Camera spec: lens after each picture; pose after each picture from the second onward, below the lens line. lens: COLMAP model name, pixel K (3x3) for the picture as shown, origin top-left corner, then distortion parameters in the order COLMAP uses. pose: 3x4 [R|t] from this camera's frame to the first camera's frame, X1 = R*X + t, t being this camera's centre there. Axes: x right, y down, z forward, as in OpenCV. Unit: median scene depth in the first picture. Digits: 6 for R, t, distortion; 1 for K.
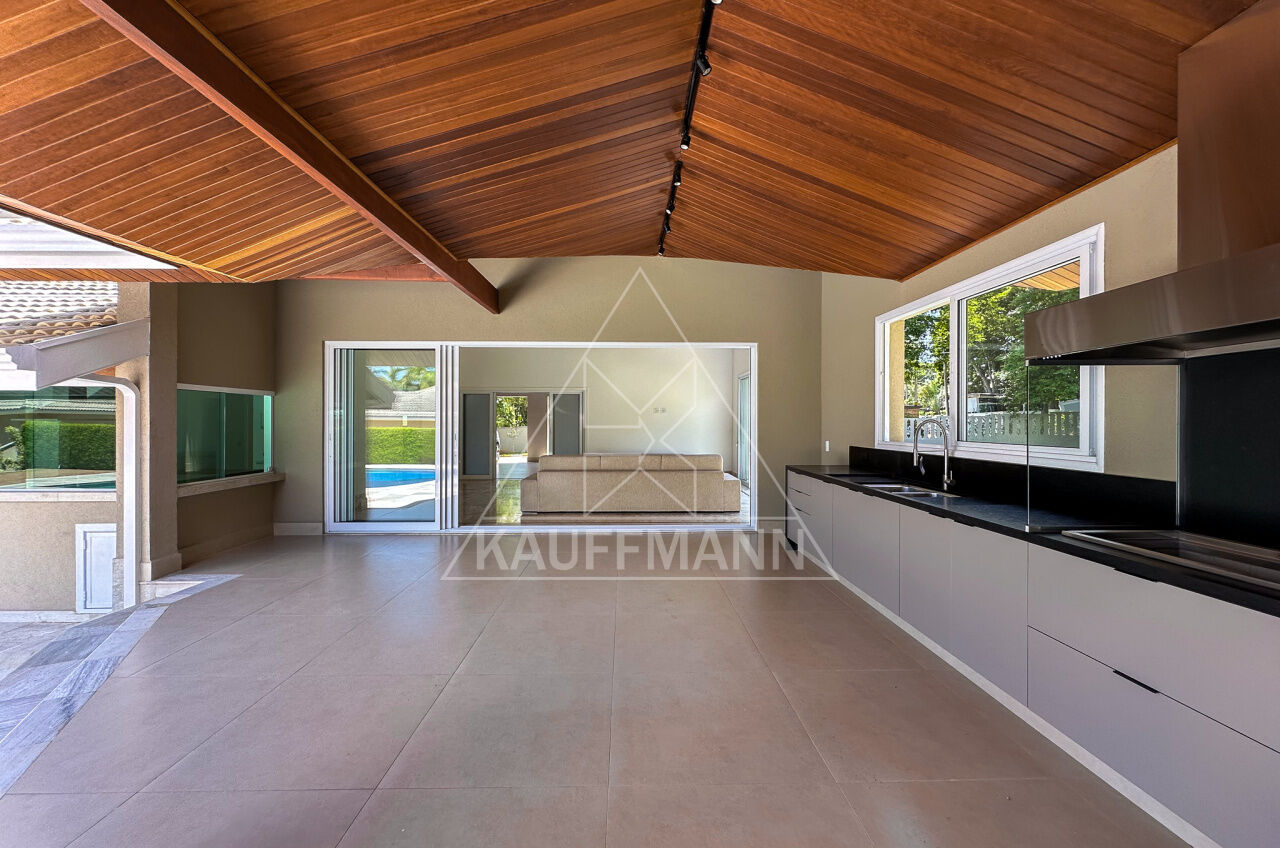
lens RADIAL K [[515.3, 0, 638.6], [0, 515.3, 421.9], [0, 0, 1]] dist [0.000745, -0.000085]
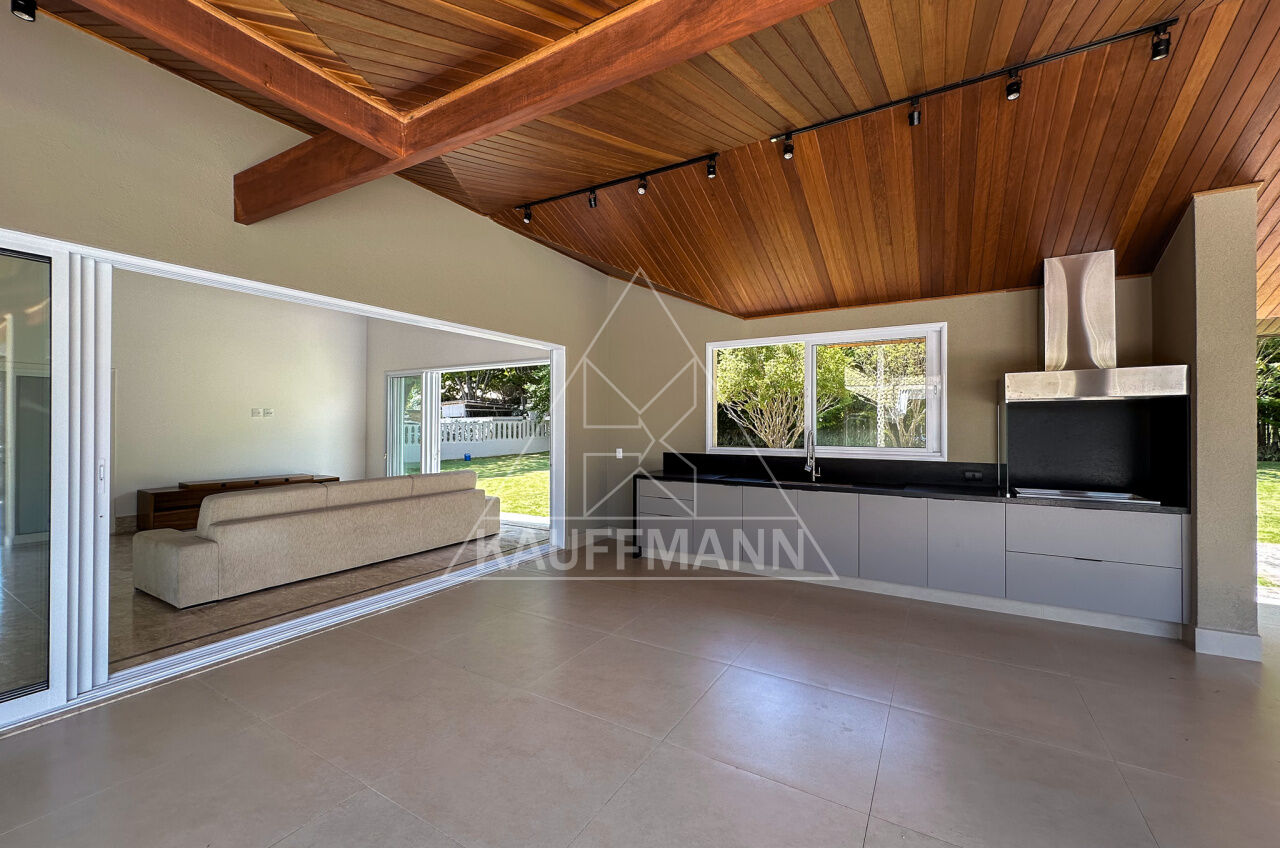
lens RADIAL K [[515.3, 0, 637.8], [0, 515.3, 424.5], [0, 0, 1]] dist [0.000745, -0.000085]
pose [[0.531745, 0.000607, 0.846904, -0.515292], [-0.000517, 1.000000, -0.000392, -0.012664], [-0.846904, -0.000230, 0.531745, 0.418600]]
